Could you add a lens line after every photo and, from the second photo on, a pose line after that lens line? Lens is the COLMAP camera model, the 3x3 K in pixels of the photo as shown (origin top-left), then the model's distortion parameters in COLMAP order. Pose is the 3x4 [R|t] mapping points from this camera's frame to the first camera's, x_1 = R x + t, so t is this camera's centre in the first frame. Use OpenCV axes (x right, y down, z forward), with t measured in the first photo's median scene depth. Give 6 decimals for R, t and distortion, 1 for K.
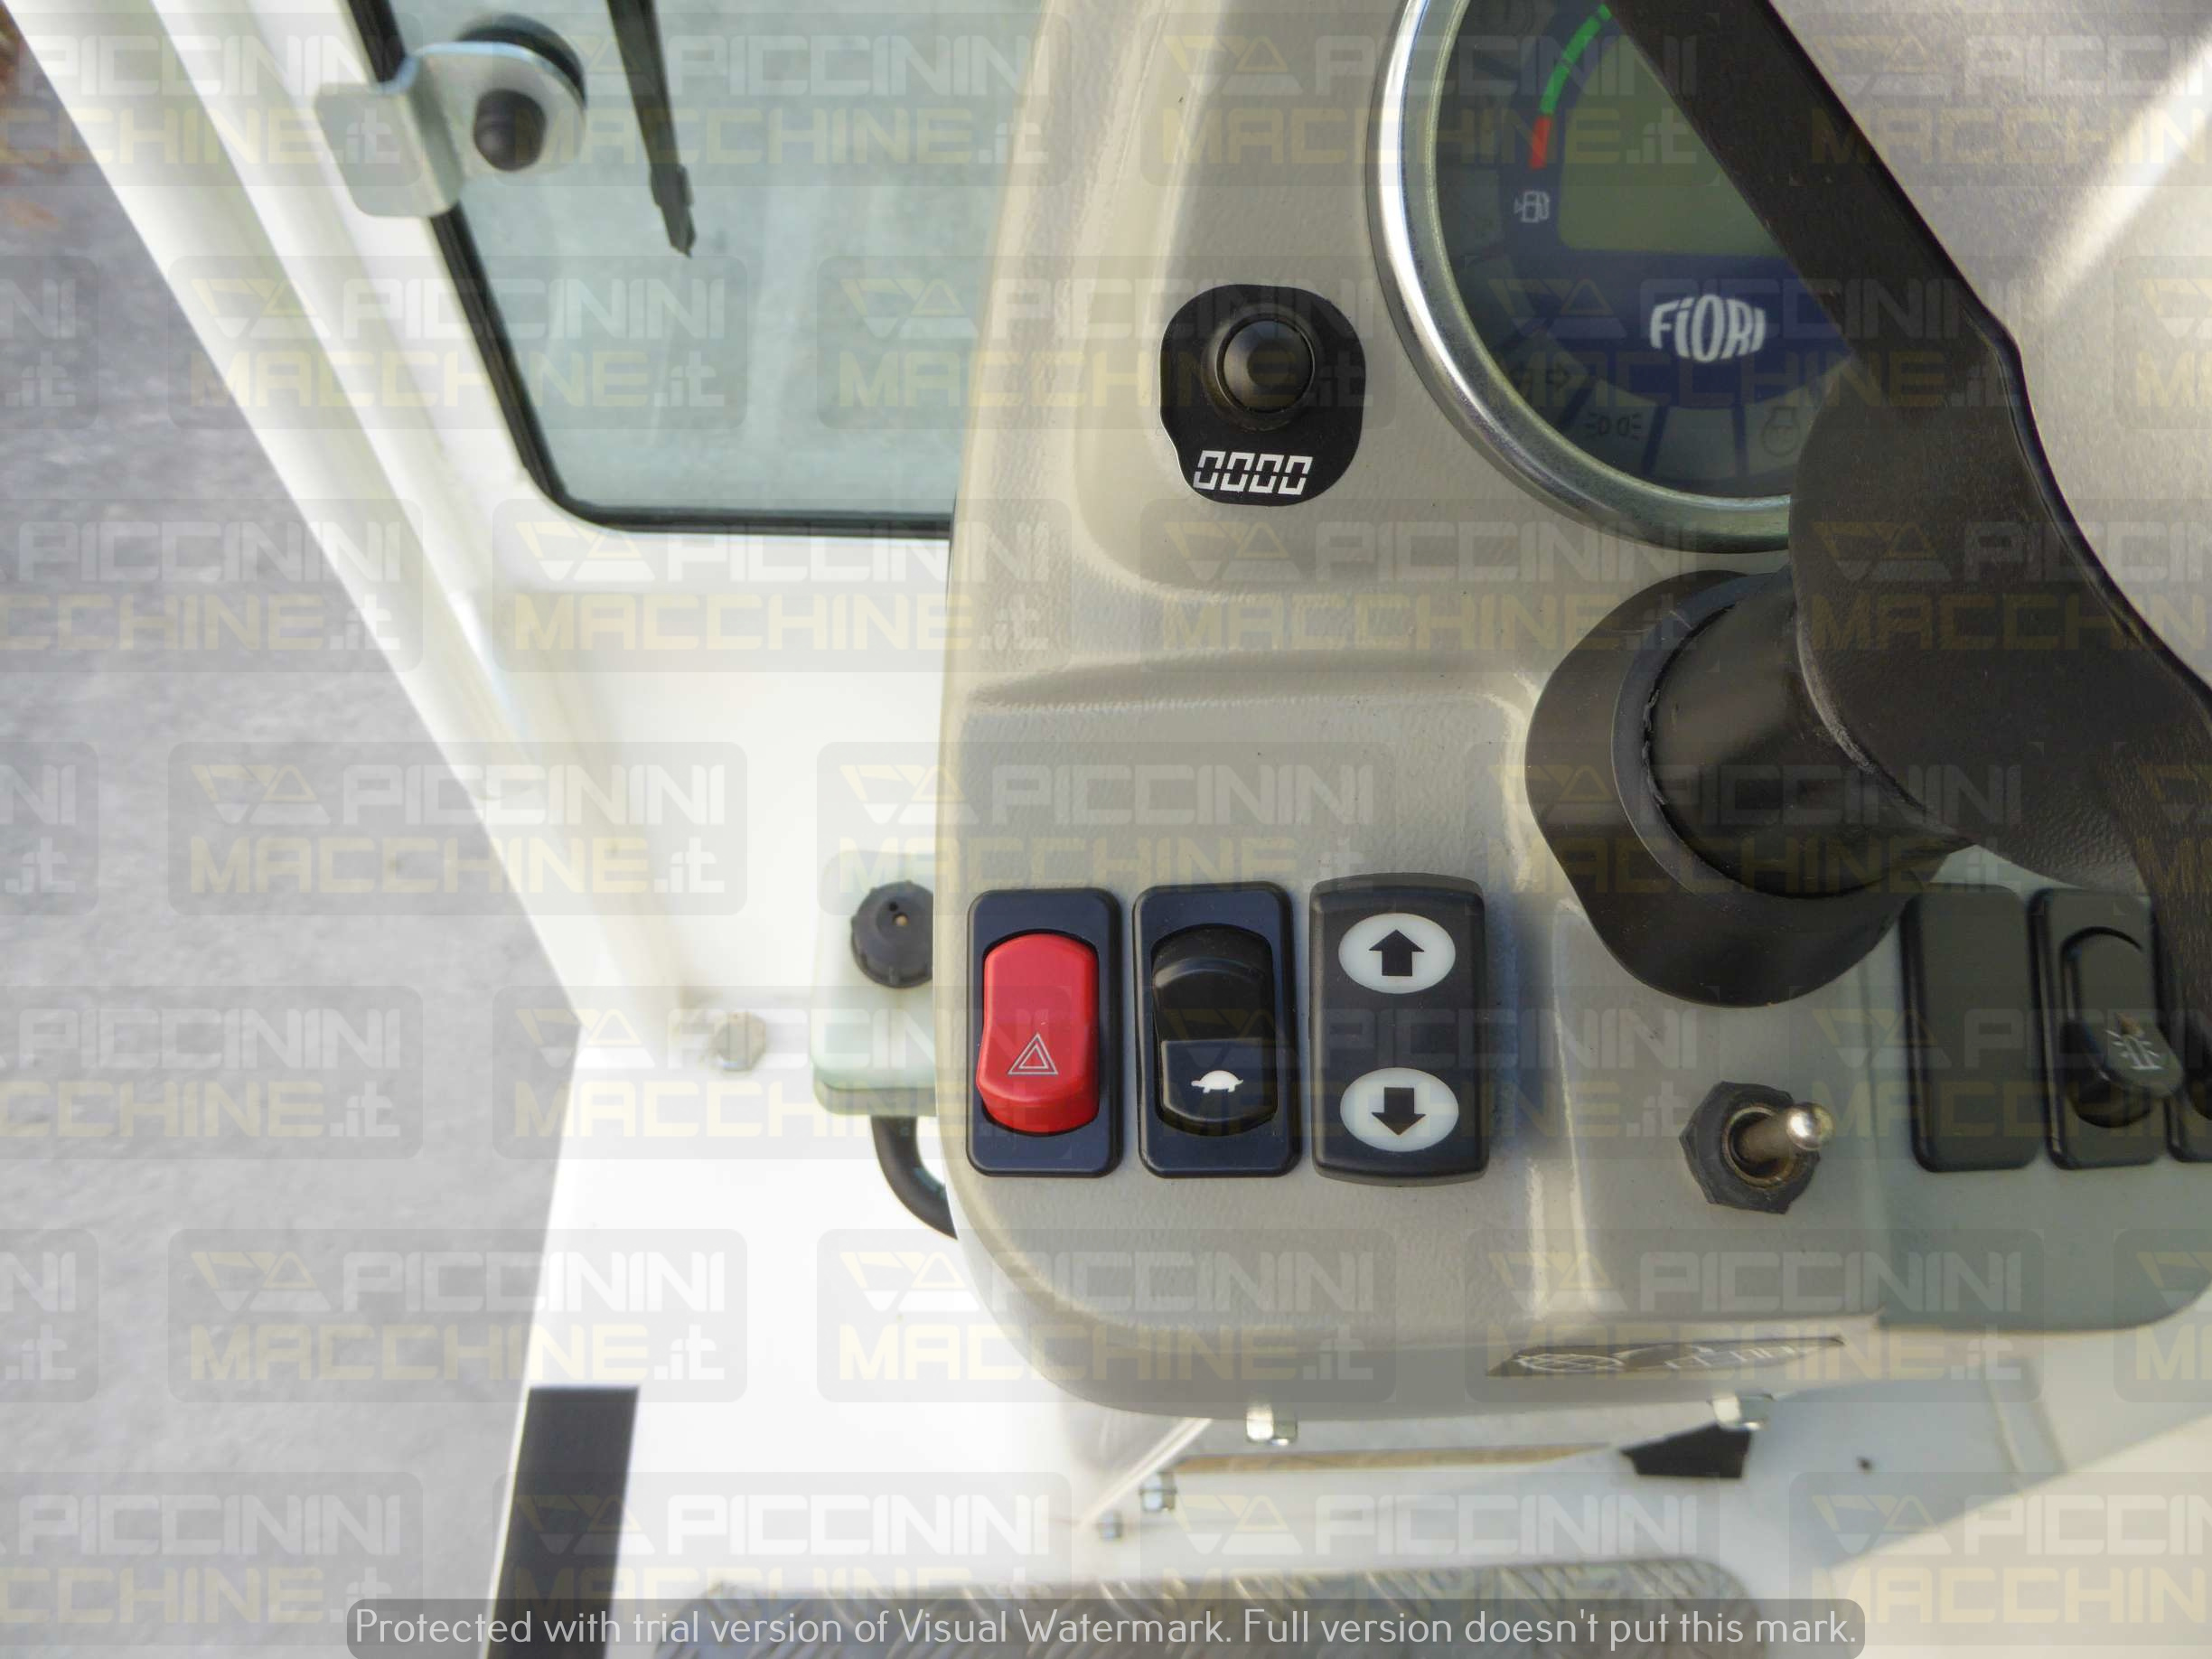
lens RADIAL K [[1575.7, 0, 1106.0], [0, 1575.7, 829.5], [0, 0, 1]] dist [-0.004876, -0.000141]
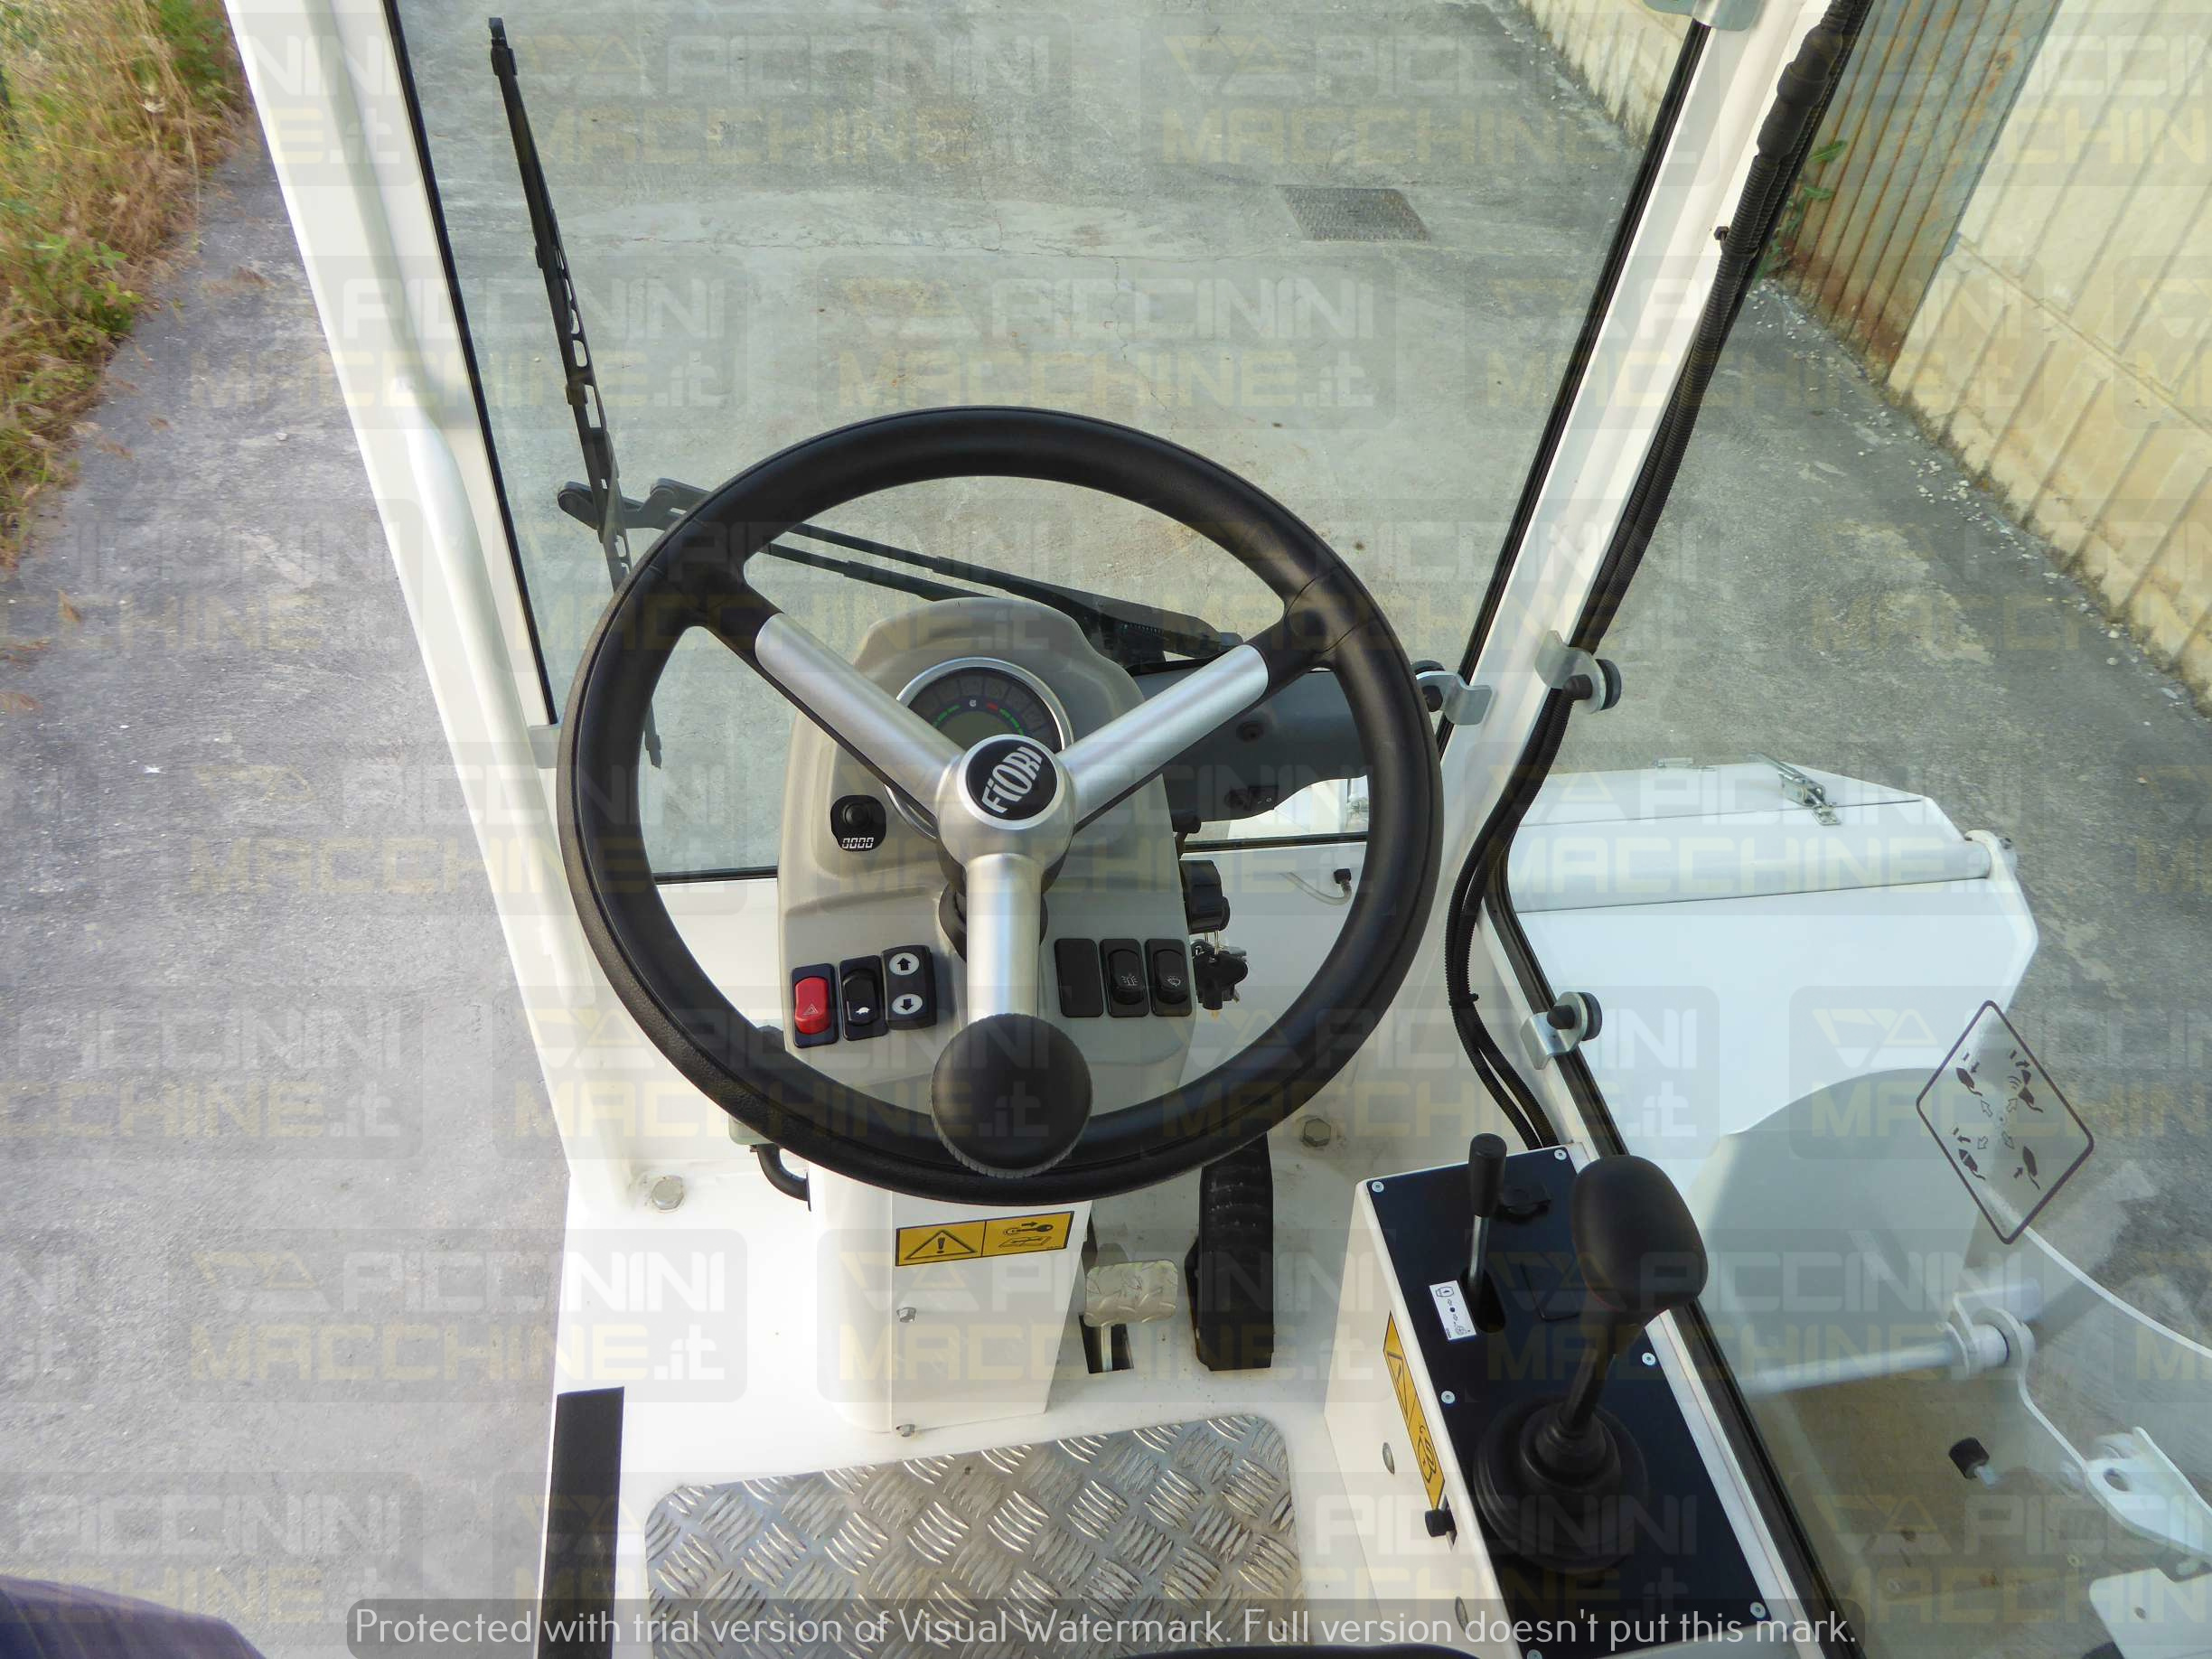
lens RADIAL K [[1575.7, 0, 1106.0], [0, 1575.7, 829.5], [0, 0, 1]] dist [-0.004876, -0.000141]
pose [[0.990748, -0.082804, 0.107528, 0.255377], [0.103823, 0.972695, -0.207570, 0.535158], [-0.087404, 0.216814, 0.972292, -2.484810]]
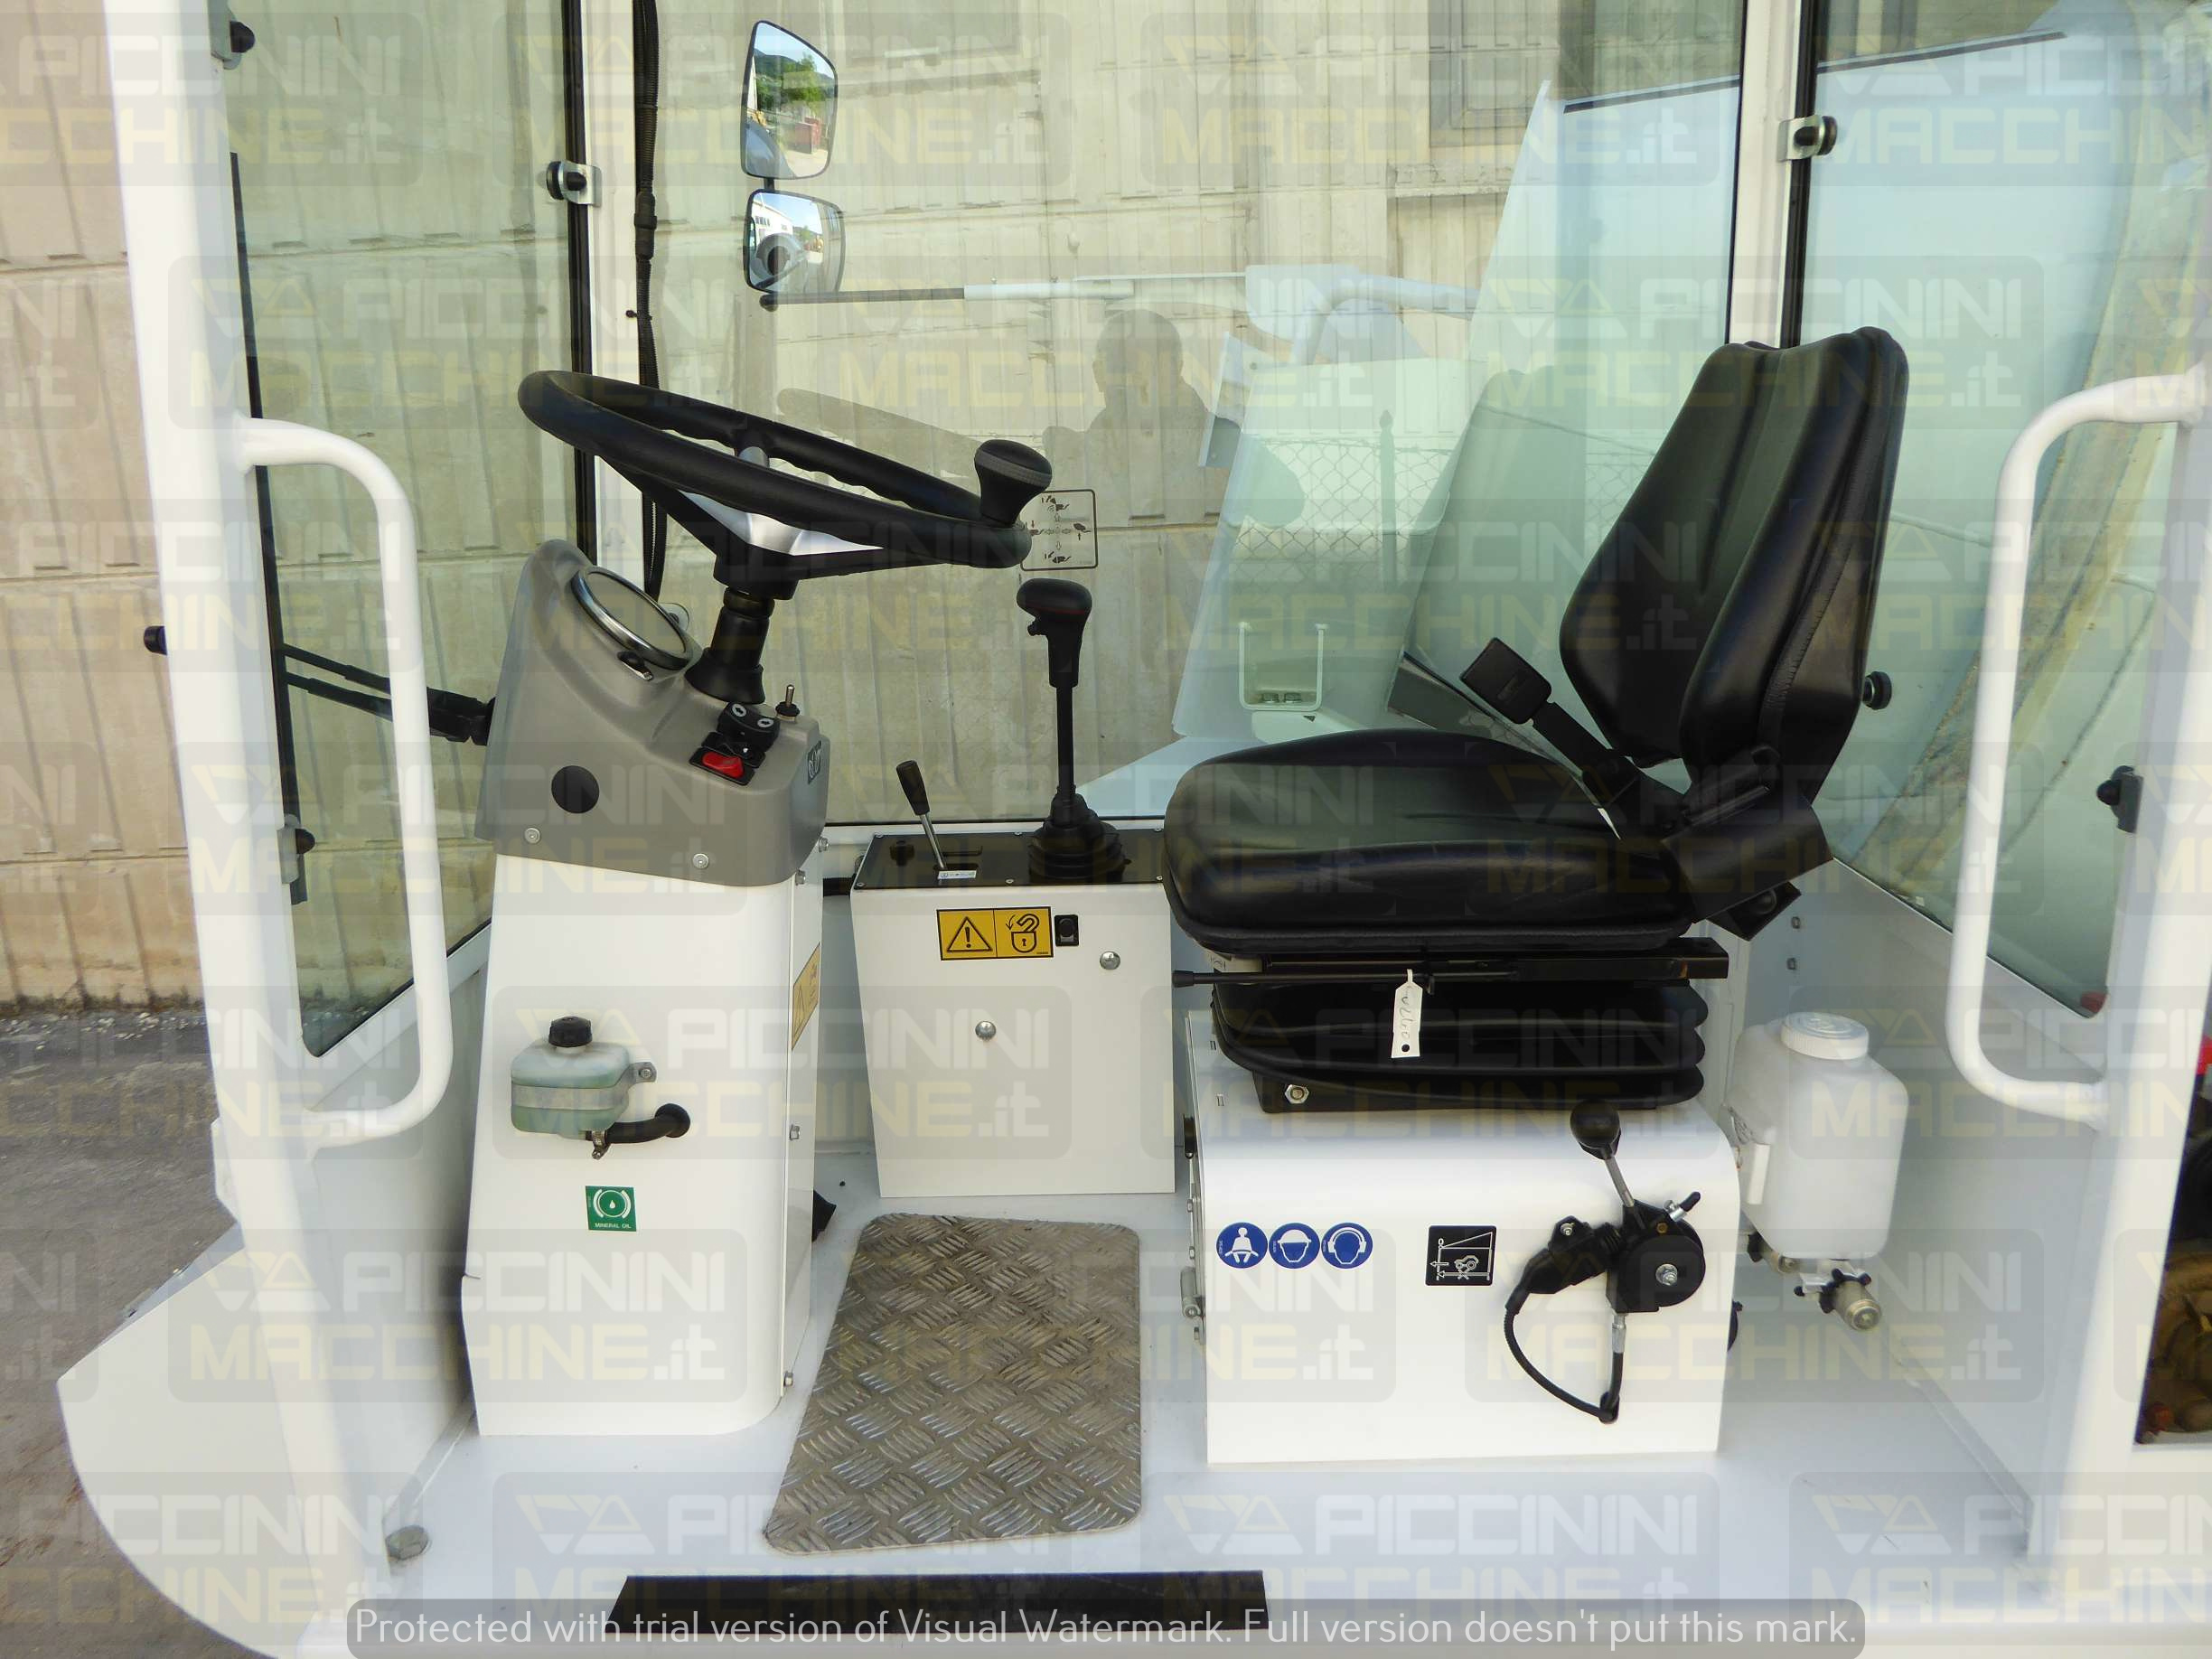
lens RADIAL K [[1575.7, 0, 1106.0], [0, 1575.7, 829.5], [0, 0, 1]] dist [-0.004876, -0.000141]
pose [[0.075036, -0.353618, 0.932375, -4.431845], [0.856504, 0.501676, 0.121339, 0.625678], [-0.510658, 0.789478, 0.340519, -1.072806]]
